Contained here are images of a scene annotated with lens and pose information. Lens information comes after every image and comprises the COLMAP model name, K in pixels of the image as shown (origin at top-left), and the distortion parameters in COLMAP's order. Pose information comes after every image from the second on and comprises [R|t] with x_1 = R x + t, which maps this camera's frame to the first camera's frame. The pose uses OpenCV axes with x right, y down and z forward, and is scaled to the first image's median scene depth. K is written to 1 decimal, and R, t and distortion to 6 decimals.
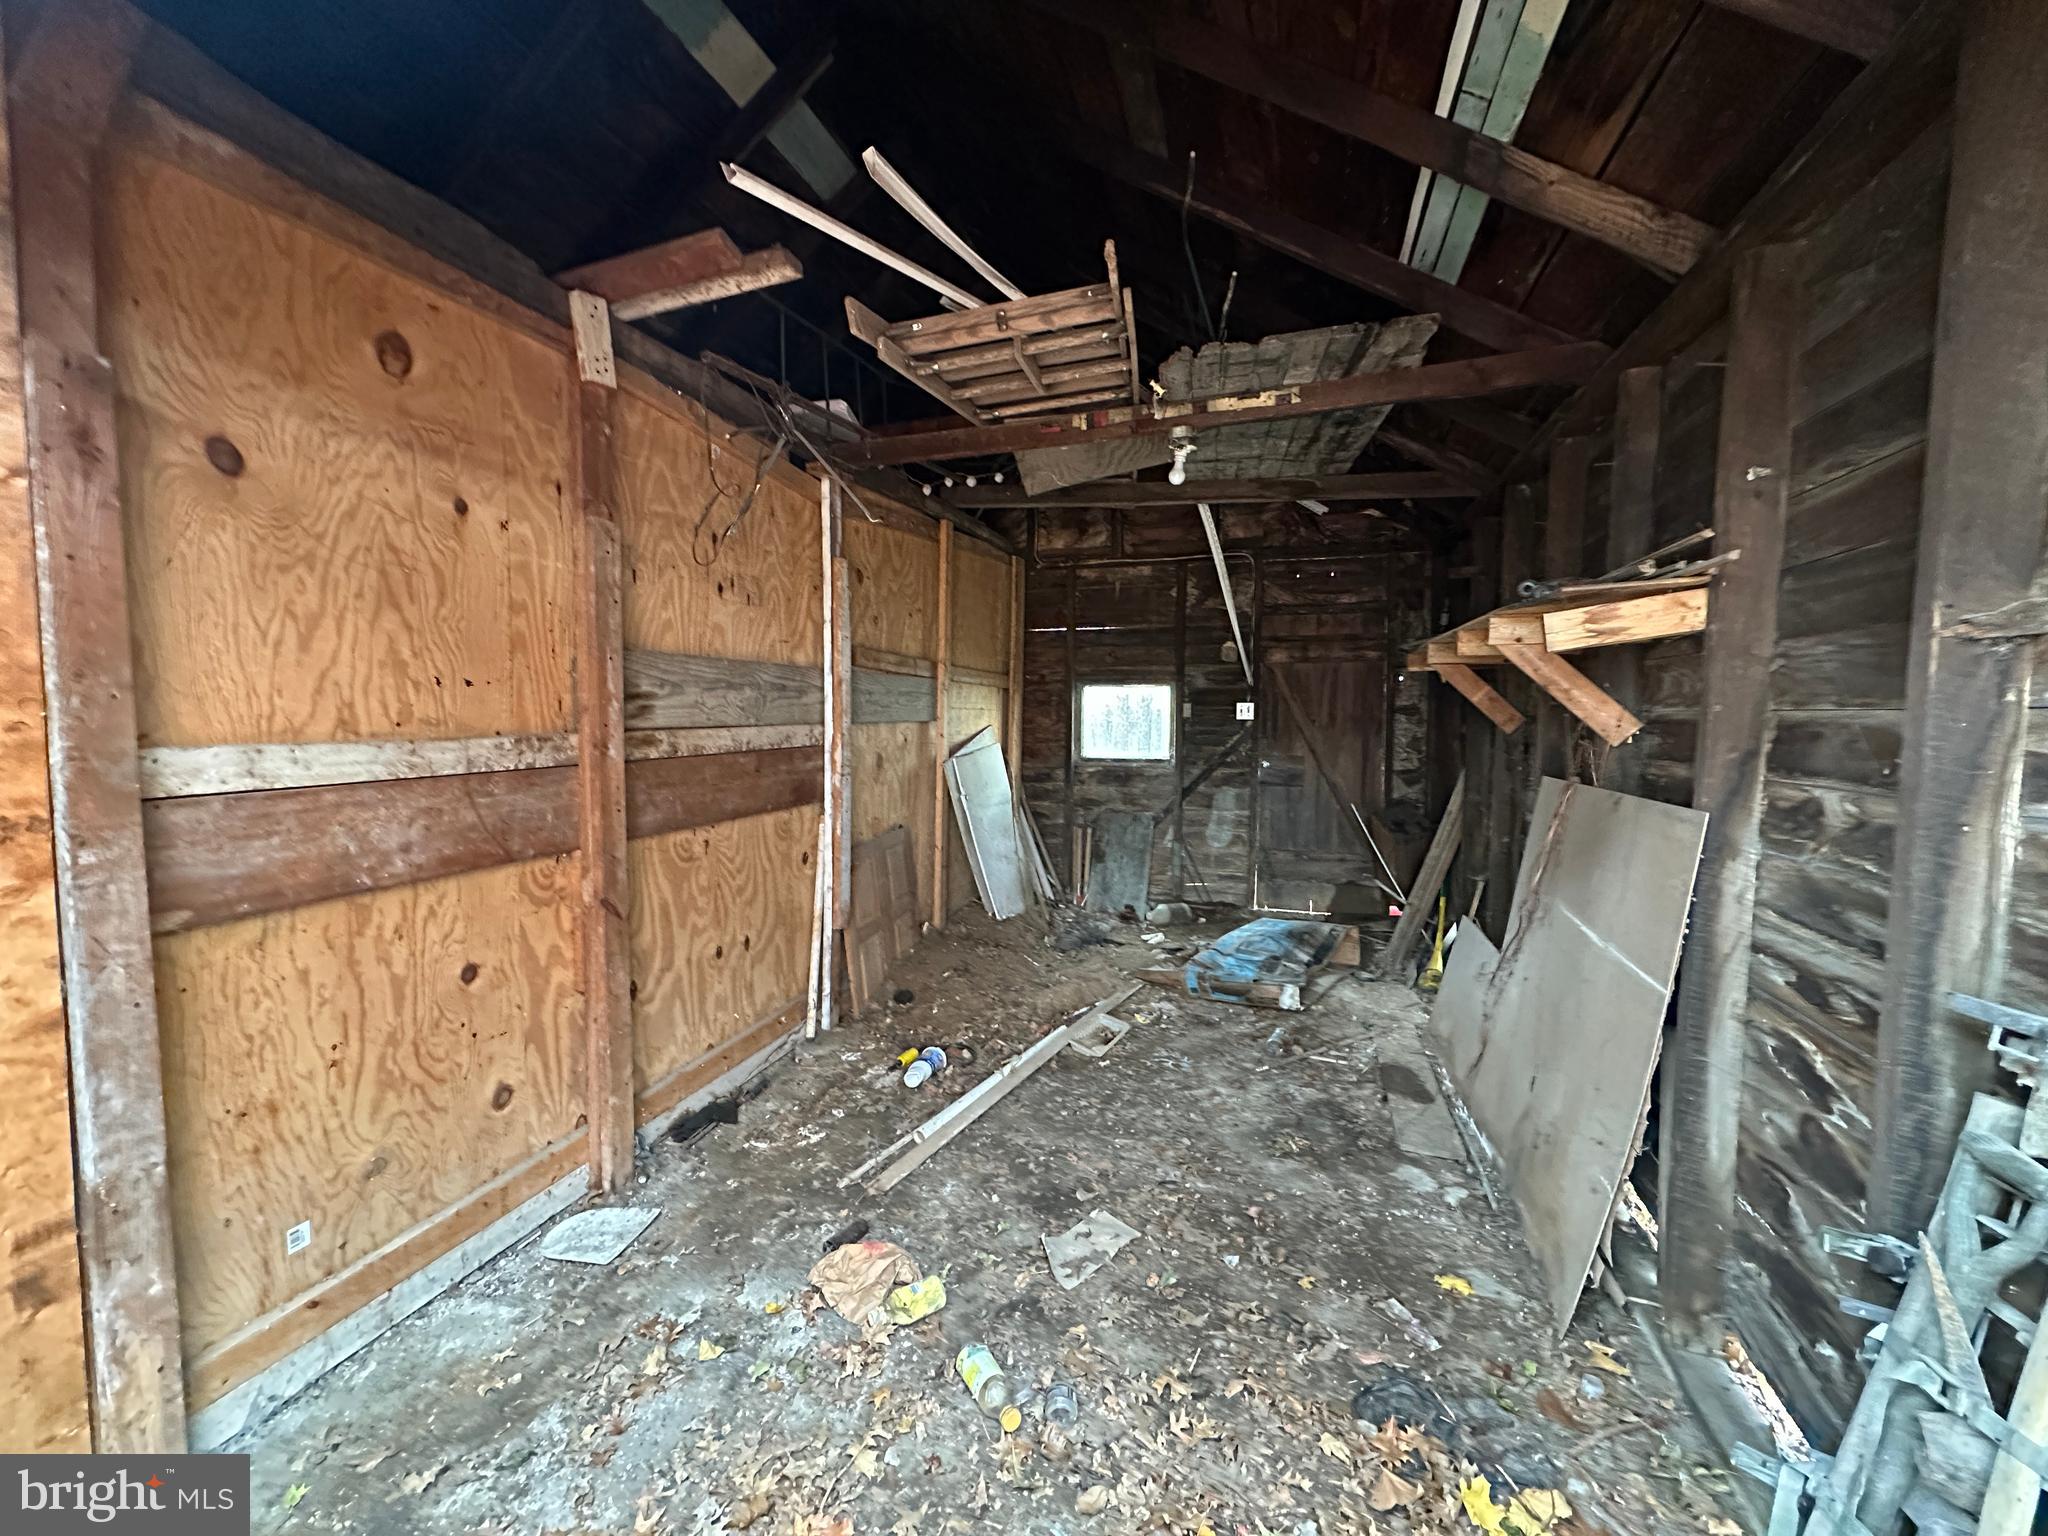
lens RADIAL K [[811.8, 0, 1025.0], [0, 811.8, 763.1], [0, 0, 1]] dist [-0.003945, 0.000861]
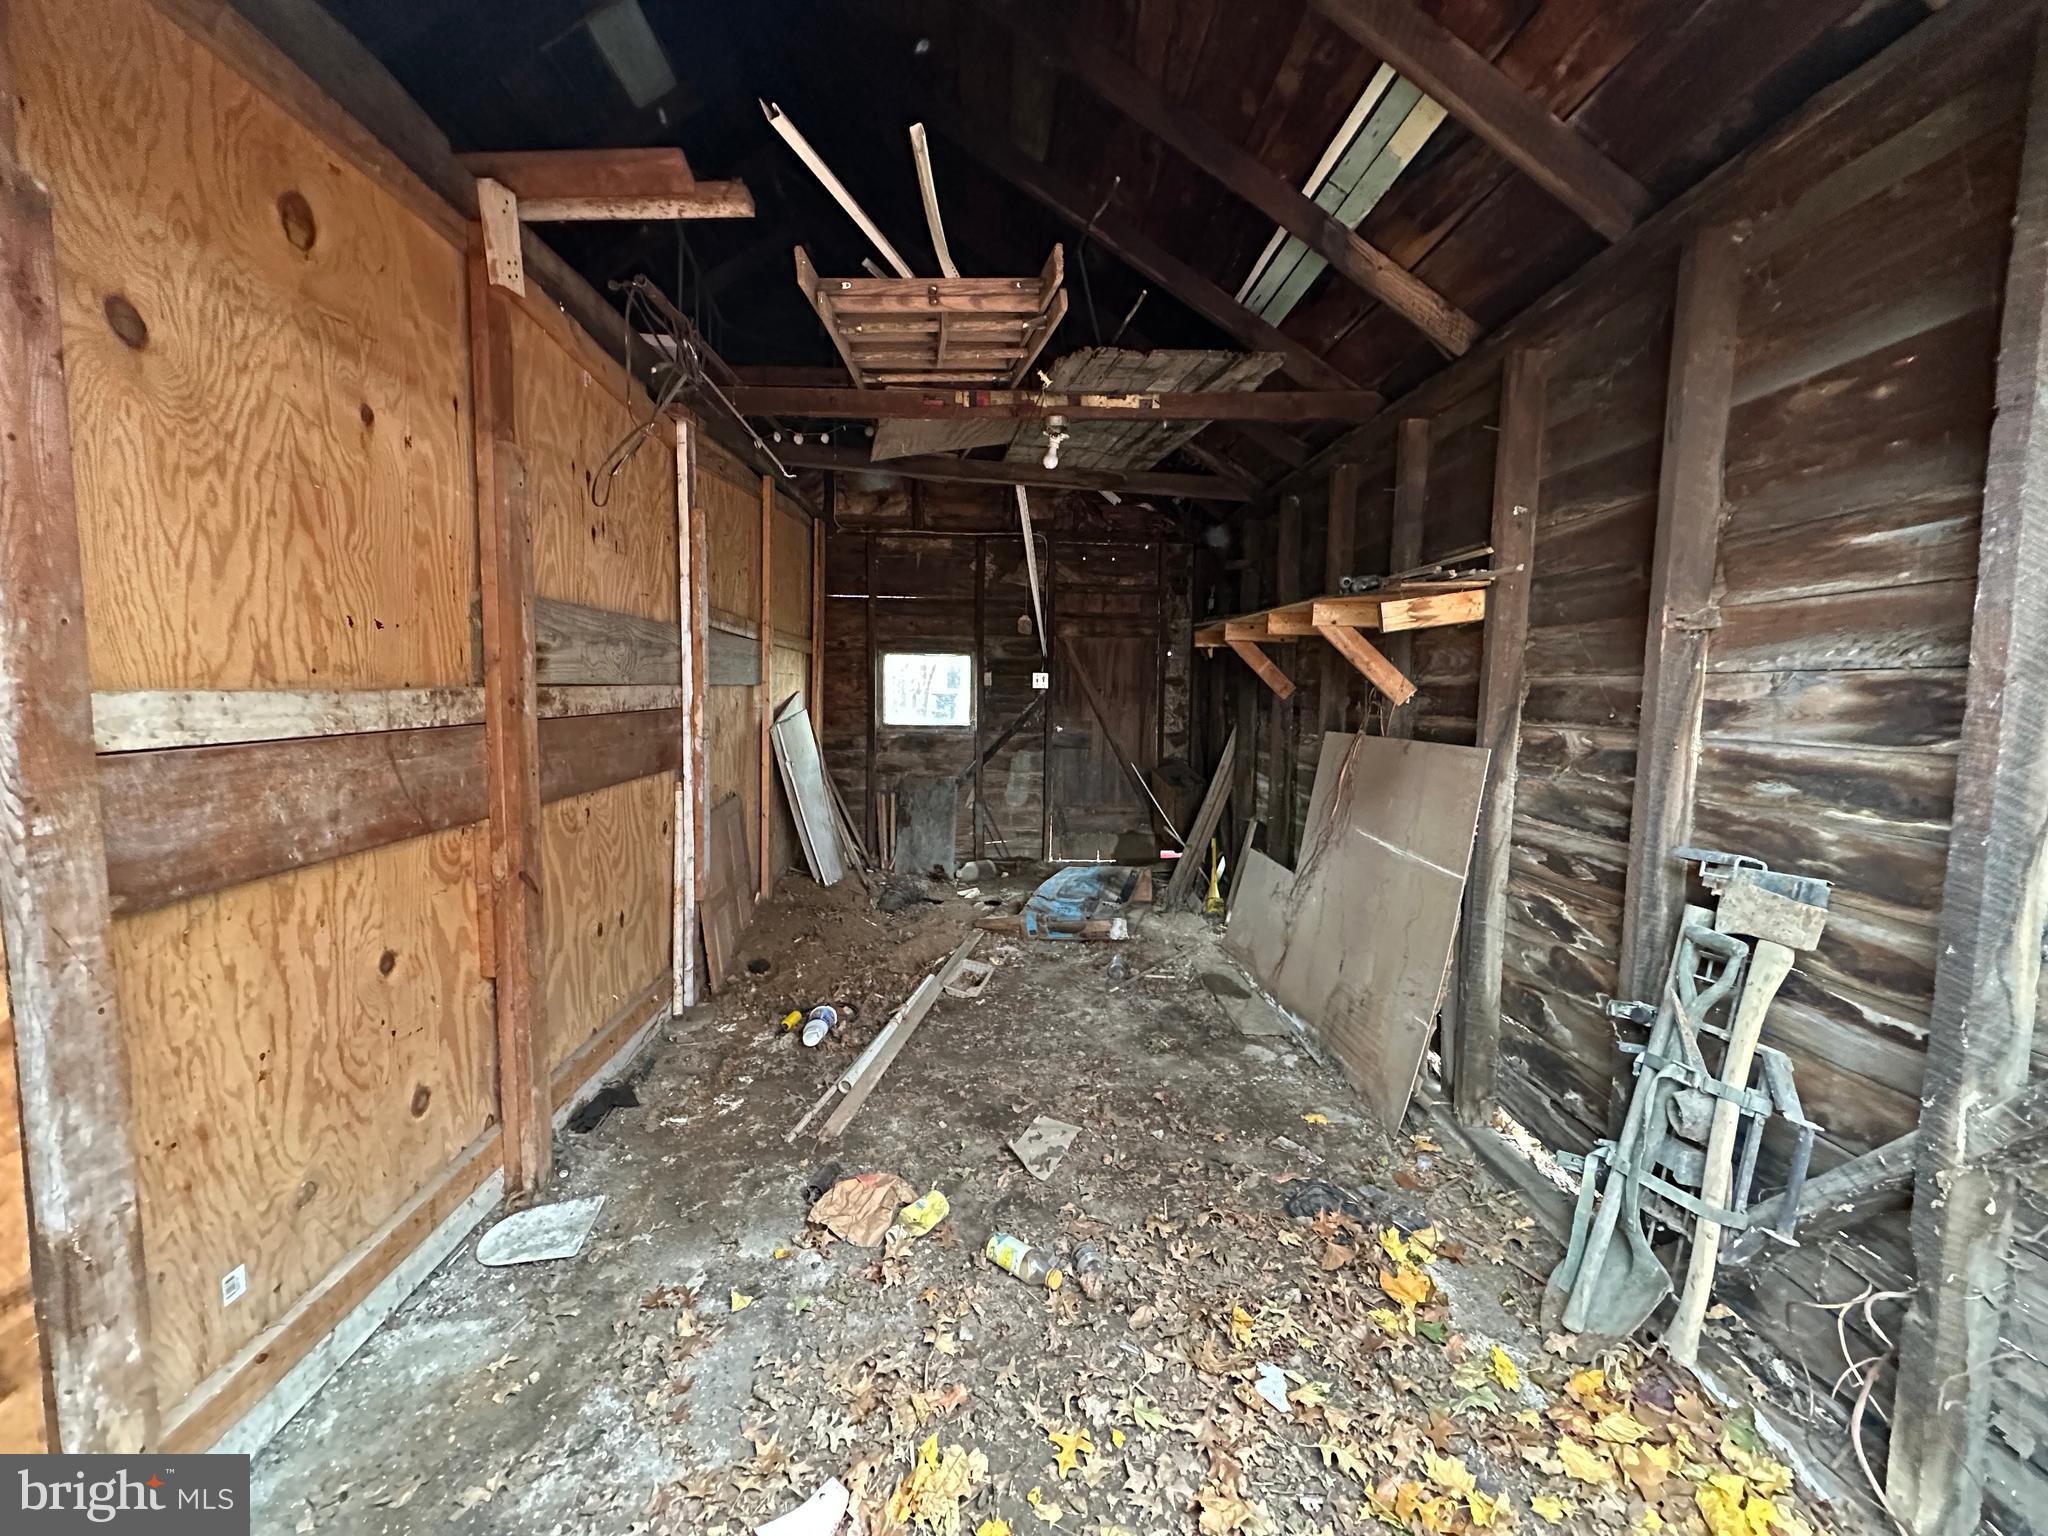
lens RADIAL K [[811.8, 0, 1025.0], [0, 811.8, 763.1], [0, 0, 1]] dist [-0.003945, 0.000861]
pose [[0.937838, -0.021534, 0.346406, -0.348982], [0.010243, 0.999356, 0.034395, 0.024322], [-0.346923, -0.028709, 0.937454, -0.041114]]
